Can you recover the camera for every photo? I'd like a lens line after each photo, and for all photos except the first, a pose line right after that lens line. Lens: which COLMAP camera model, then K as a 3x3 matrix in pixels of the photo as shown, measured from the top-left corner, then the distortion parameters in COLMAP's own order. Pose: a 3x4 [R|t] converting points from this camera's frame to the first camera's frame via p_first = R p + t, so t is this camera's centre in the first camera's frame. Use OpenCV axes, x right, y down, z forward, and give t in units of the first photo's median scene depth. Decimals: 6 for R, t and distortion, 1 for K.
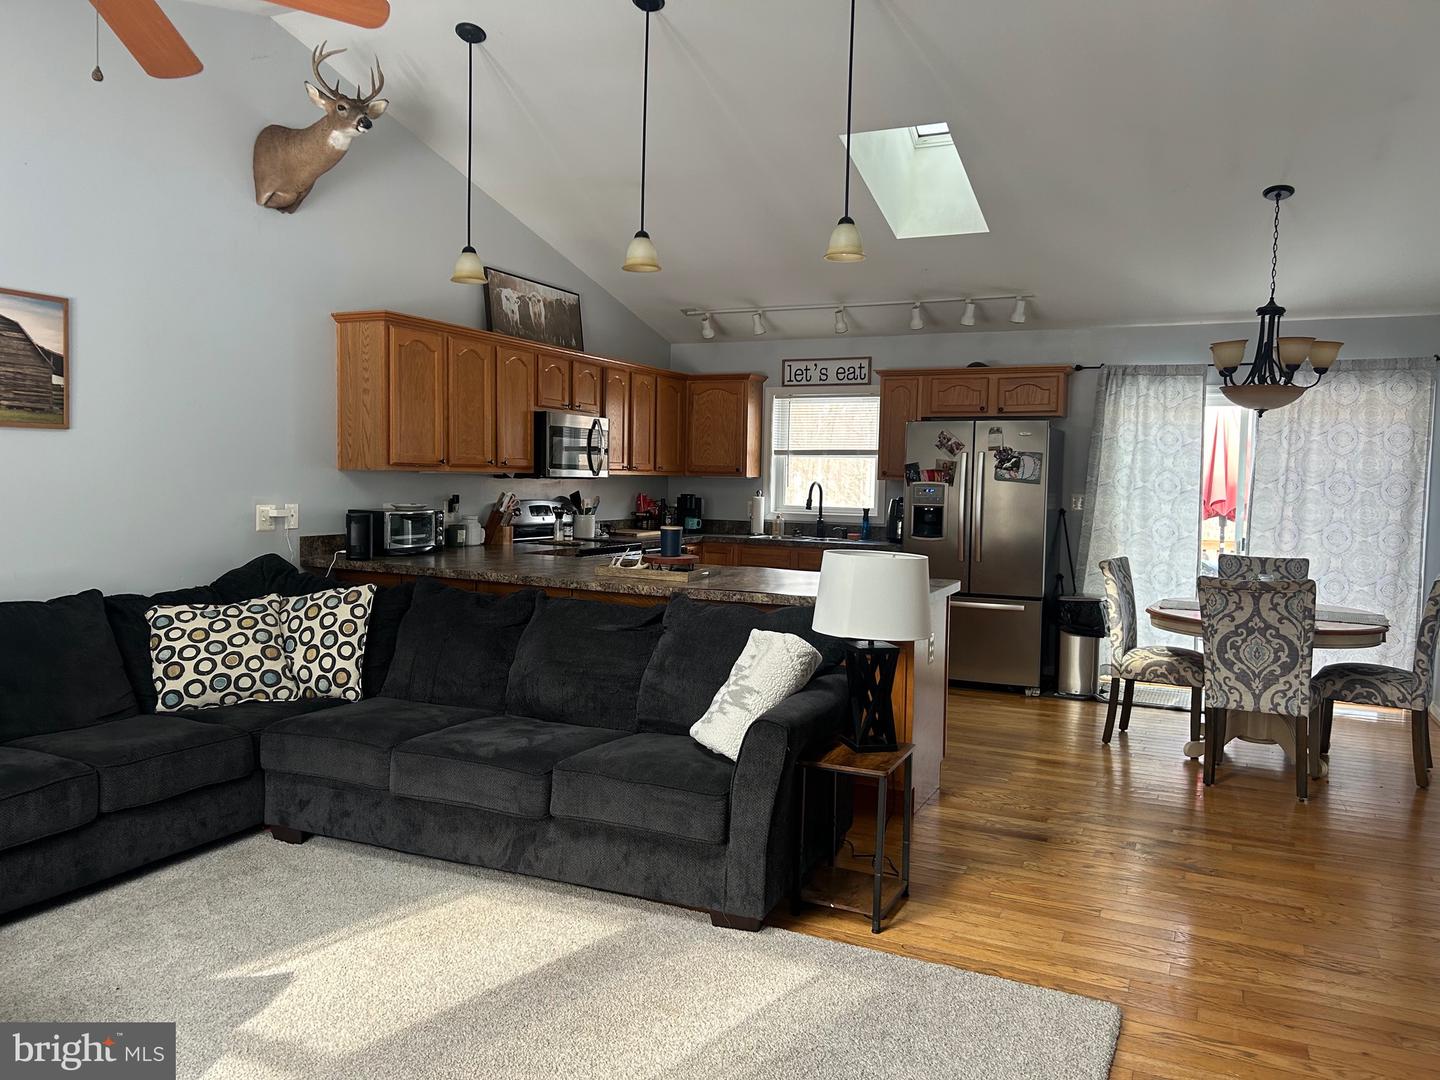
lens RADIAL K [[1096.1, 0, 700.0], [0, 1096.1, 536.5], [0, 0, 1]] dist [0.035124, -0.009172]
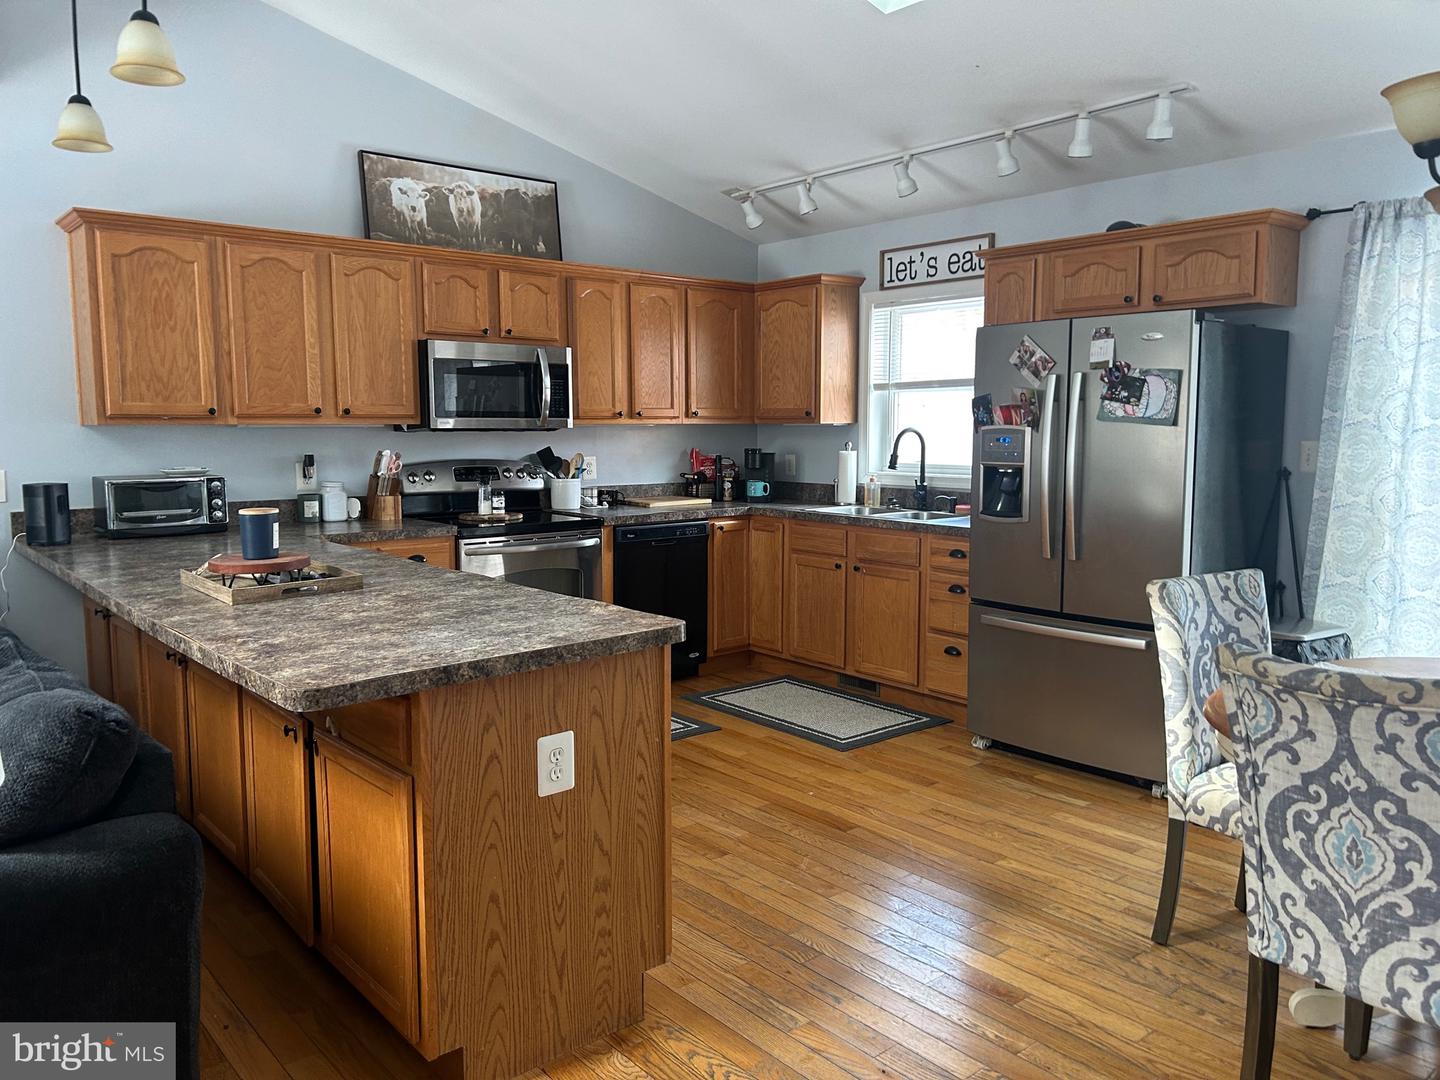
lens RADIAL K [[1061.5, 0, 761.5], [0, 1061.5, 528.5], [0, 0, 1]] dist [0.000557, -0.002700]
pose [[0.907018, 0.021051, -0.420566, 0.341086], [-0.003713, 0.999111, 0.042003, -0.017280], [0.421076, -0.036536, 0.906289, 0.418906]]
